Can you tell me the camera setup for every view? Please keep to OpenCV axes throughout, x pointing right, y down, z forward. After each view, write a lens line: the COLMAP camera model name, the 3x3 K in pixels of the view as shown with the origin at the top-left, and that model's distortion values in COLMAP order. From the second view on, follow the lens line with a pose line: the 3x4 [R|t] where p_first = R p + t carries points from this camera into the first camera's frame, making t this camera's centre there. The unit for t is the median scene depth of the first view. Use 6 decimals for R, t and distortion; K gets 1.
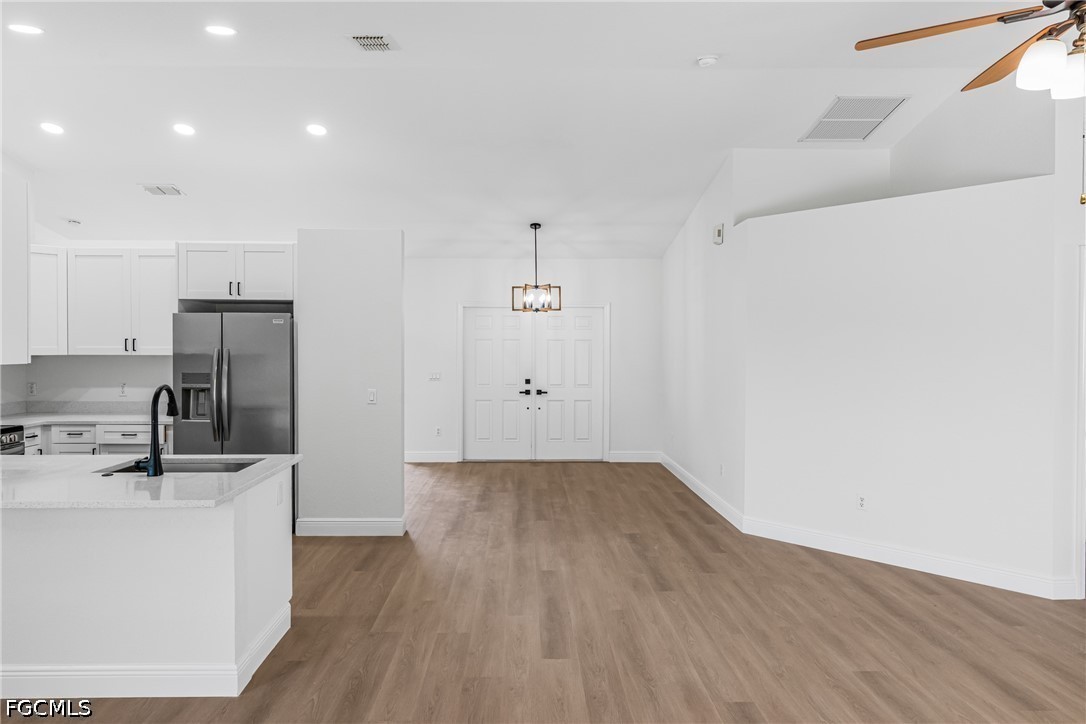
lens RADIAL K [[639.7, 0, 515.9], [0, 639.7, 351.9], [0, 0, 1]] dist [-0.005510, 0.002719]
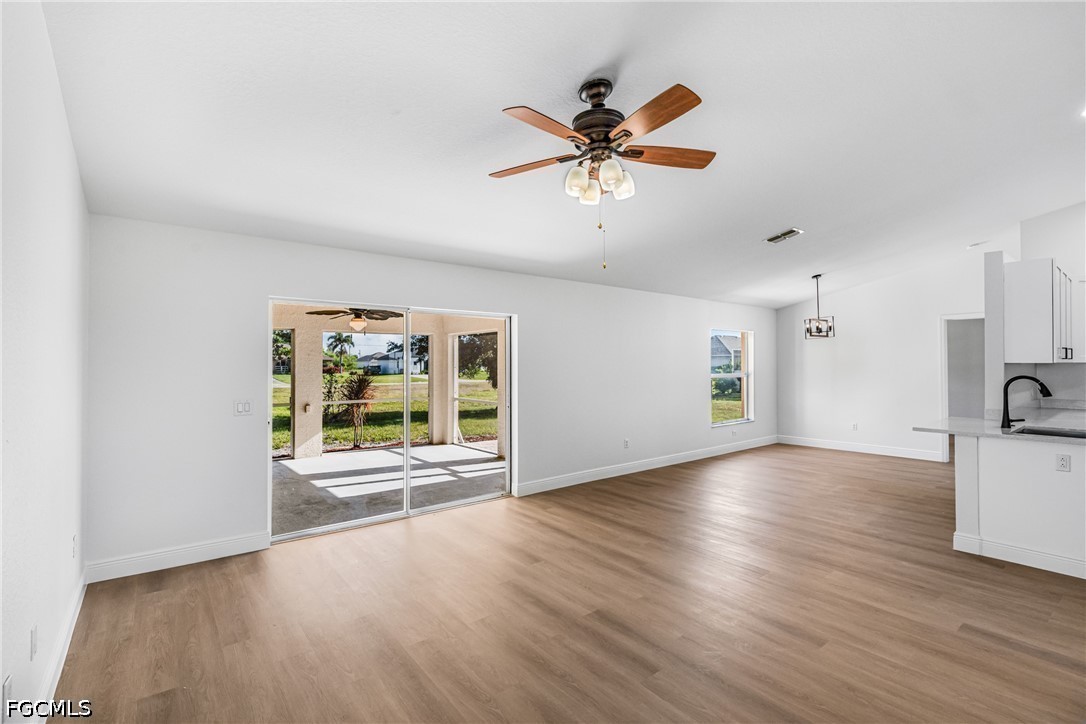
lens RADIAL K [[491.6, 0, 548.2], [0, 491.6, 356.5], [0, 0, 1]] dist [-0.007622, 0.001470]
pose [[-0.776939, -0.010685, -0.629486, 0.753528], [-0.007156, 0.999941, -0.008140, 0.014363], [0.629536, -0.001819, -0.776969, 0.788128]]
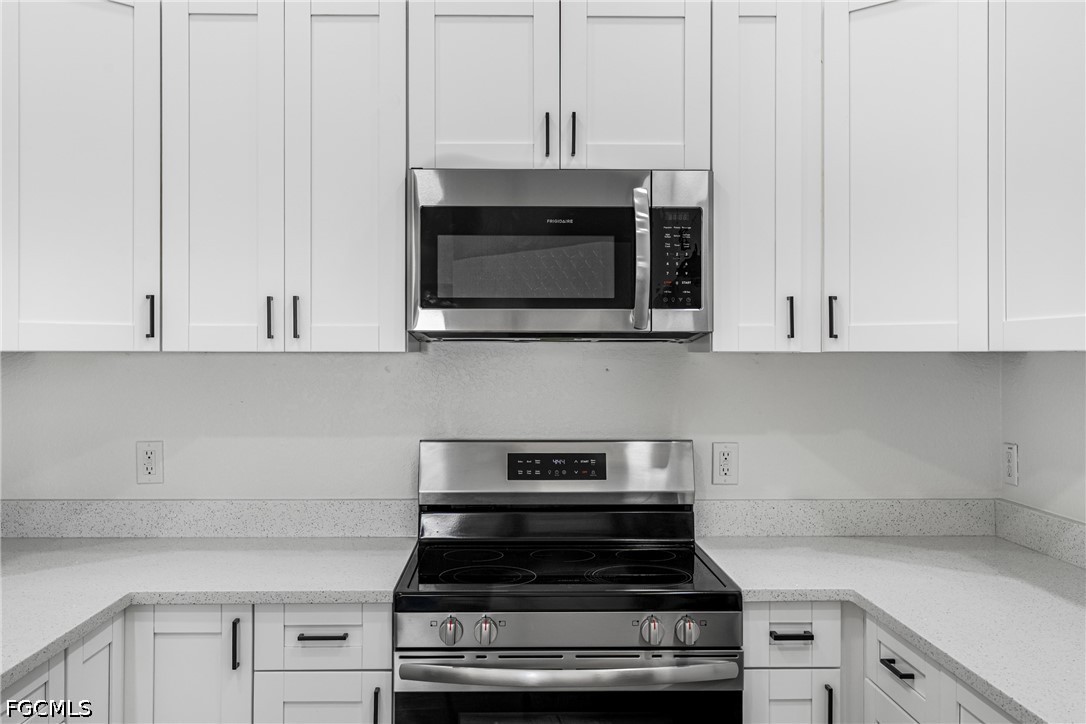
lens RADIAL K [[1007.7, 0, 532.9], [0, 1007.7, 352.4], [0, 0, 1]] dist [0.010589, 0.000000]
pose [[0.019629, -0.004447, -0.999797, -0.328383], [-0.011133, 0.999927, -0.004666, 0.010703], [0.999745, 0.011222, 0.019578, 0.923447]]
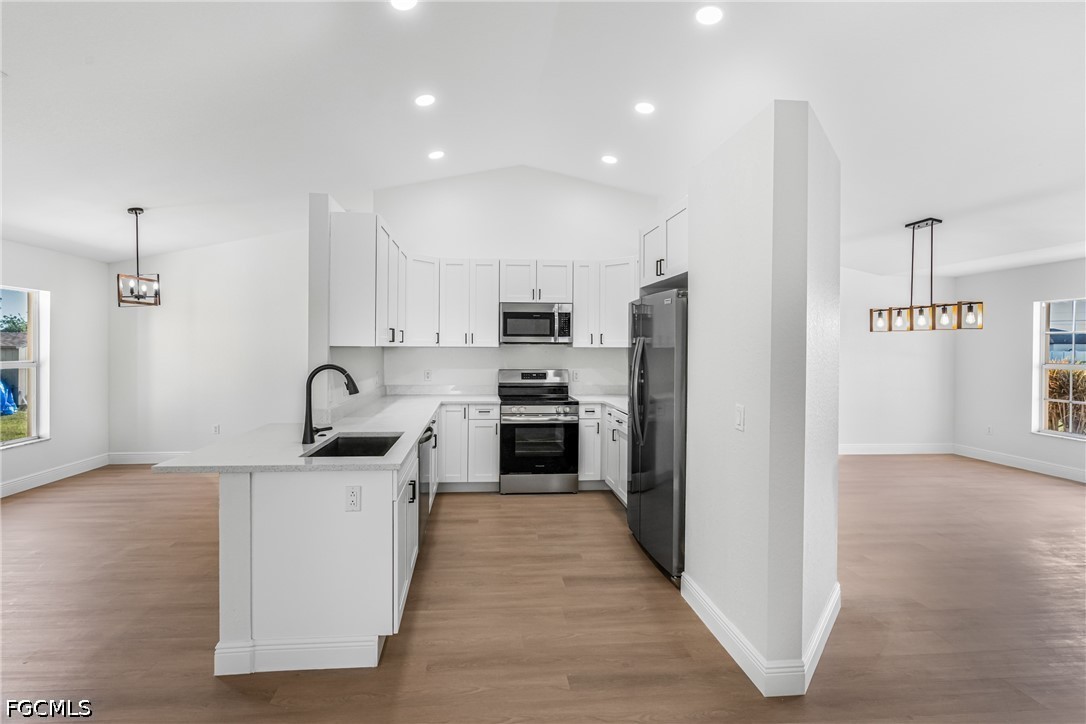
lens RADIAL K [[491.6, 0, 520.4], [0, 491.6, 354.9], [0, 0, 1]] dist [-0.007622, 0.001470]
pose [[0.082386, 0.012759, -0.996519, 0.208827], [-0.015046, 0.999820, 0.011558, 0.013160], [0.996487, 0.014042, 0.082563, 0.824809]]
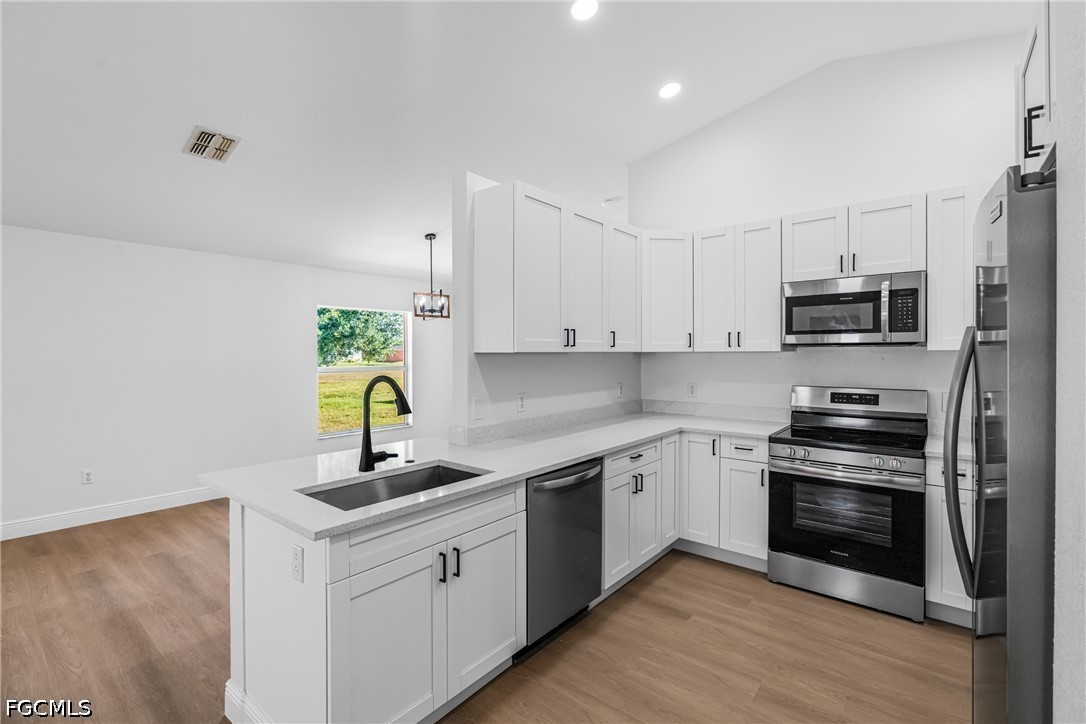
lens RADIAL K [[491.6, 0, 541.2], [0, 491.6, 355.4], [0, 0, 1]] dist [-0.007622, 0.001470]
pose [[-0.635397, 0.002914, -0.772181, -0.108383], [-0.006282, 0.999940, 0.008943, 0.010518], [0.772160, 0.010534, -0.635340, 1.047112]]
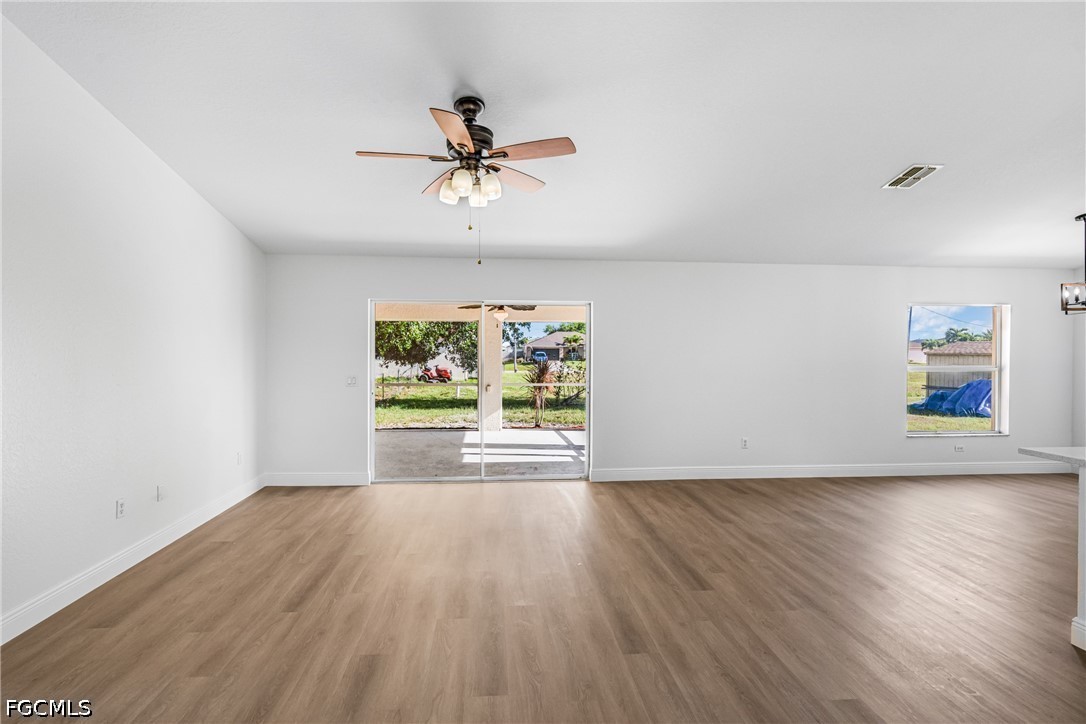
lens RADIAL K [[529.1, 0, 537.7], [0, 529.1, 352.7], [0, 0, 1]] dist [-0.009645, 0.003216]
pose [[-0.995380, -0.006345, -0.095809, 0.346375], [-0.007686, 0.999878, 0.013634, 0.012140], [0.095710, 0.014307, -0.995306, 1.070267]]
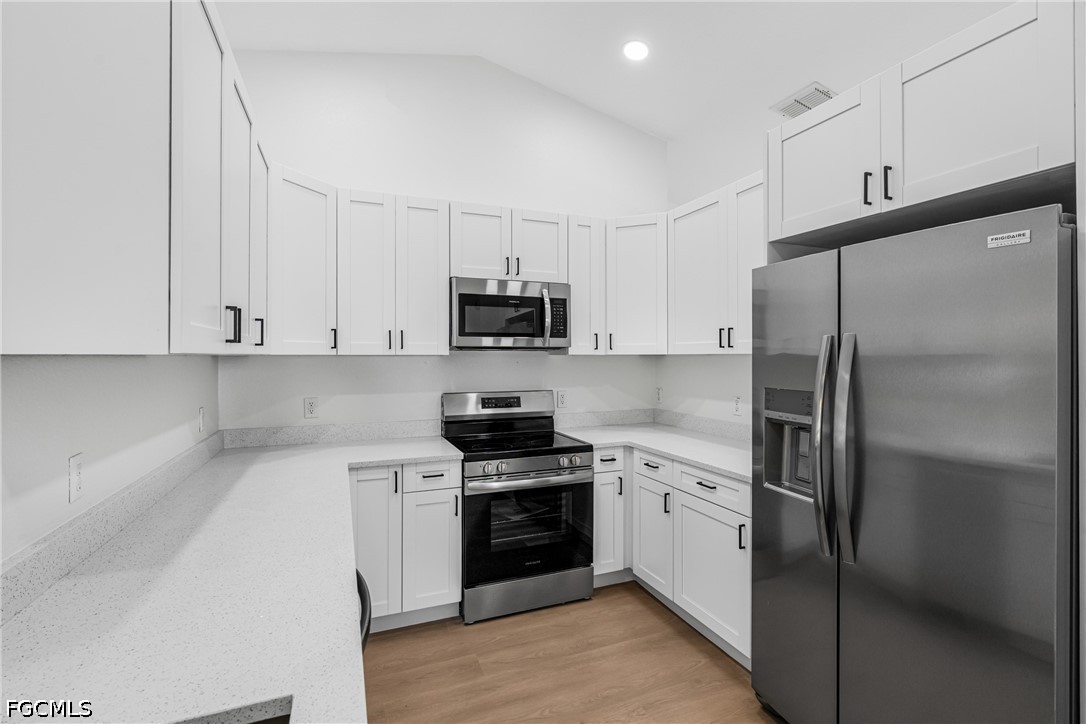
lens RADIAL K [[491.6, 0, 550.4], [0, 491.6, 358.3], [0, 0, 1]] dist [-0.007622, 0.001470]
pose [[0.386503, 0.000903, -0.922288, -0.253303], [-0.007226, 0.999972, -0.002049, 0.013193], [0.922260, 0.007456, 0.386499, 0.745440]]
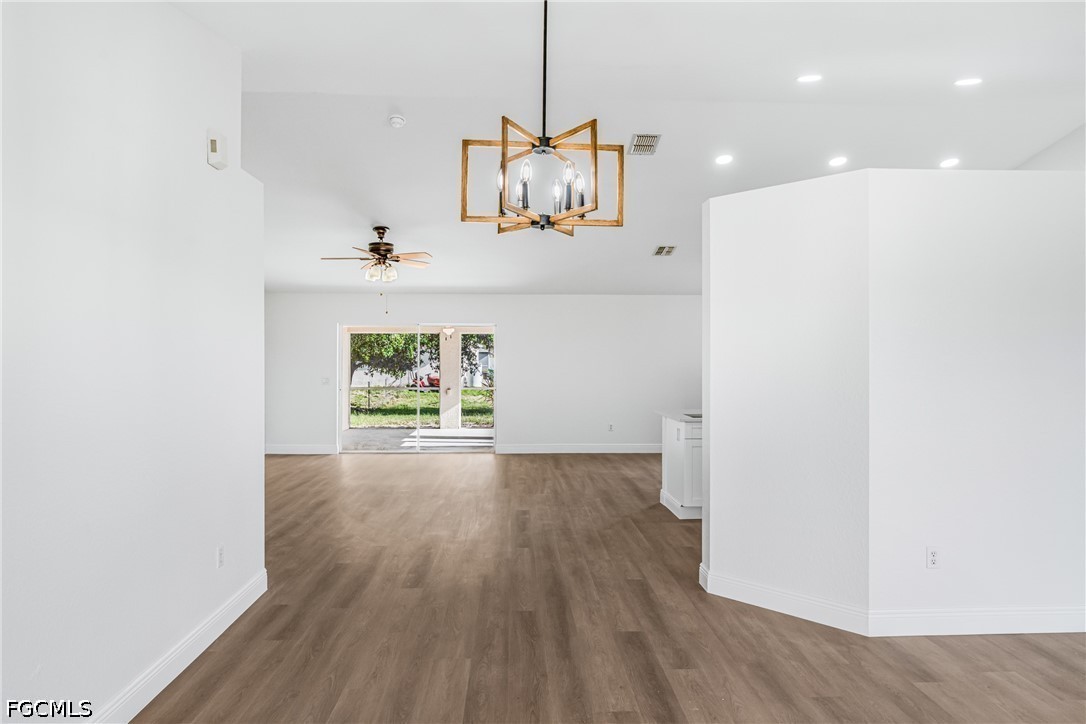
lens RADIAL K [[639.7, 0, 549.7], [0, 639.7, 354.3], [0, 0, 1]] dist [-0.005510, 0.002719]
pose [[-0.997672, -0.004246, -0.068067, 0.074159], [-0.004630, 0.999974, 0.005492, -0.006492], [0.068042, 0.005794, -0.997666, 1.930268]]
